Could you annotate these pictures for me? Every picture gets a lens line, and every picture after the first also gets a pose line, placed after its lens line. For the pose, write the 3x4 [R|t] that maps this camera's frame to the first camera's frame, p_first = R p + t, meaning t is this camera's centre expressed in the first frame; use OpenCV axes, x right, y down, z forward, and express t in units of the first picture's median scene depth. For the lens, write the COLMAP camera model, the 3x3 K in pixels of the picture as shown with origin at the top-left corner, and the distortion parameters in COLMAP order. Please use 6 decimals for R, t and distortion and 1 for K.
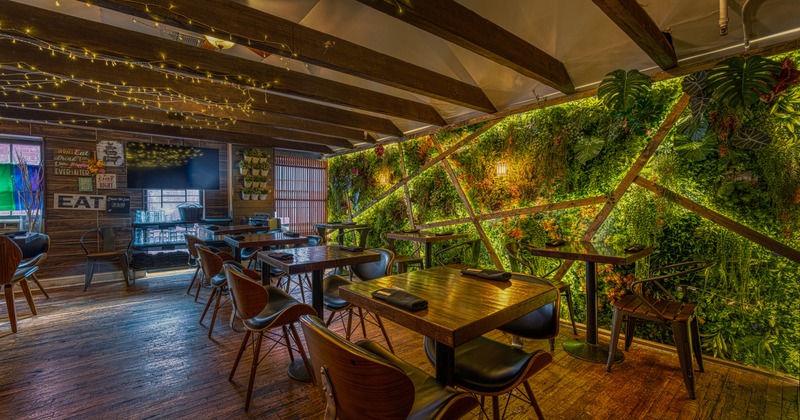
lens RADIAL K [[331.0, 0, 400.0], [0, 331.0, 210.0], [0, 0, 1]] dist [-0.000319, -0.000047]
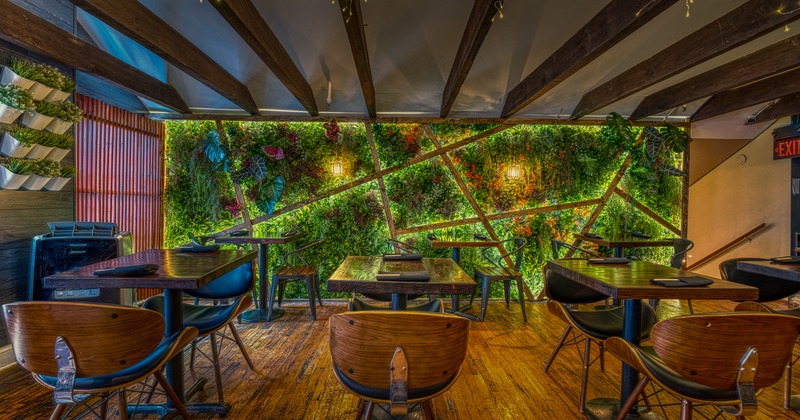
lens RADIAL K [[331.0, 0, 400.0], [0, 331.0, 210.0], [0, 0, 1]] dist [-0.000319, -0.000047]
pose [[0.617352, -0.005182, 0.786670, -0.670705], [0.002899, 0.999987, 0.004312, -0.006403], [-0.786682, -0.000382, 0.617358, 0.549354]]
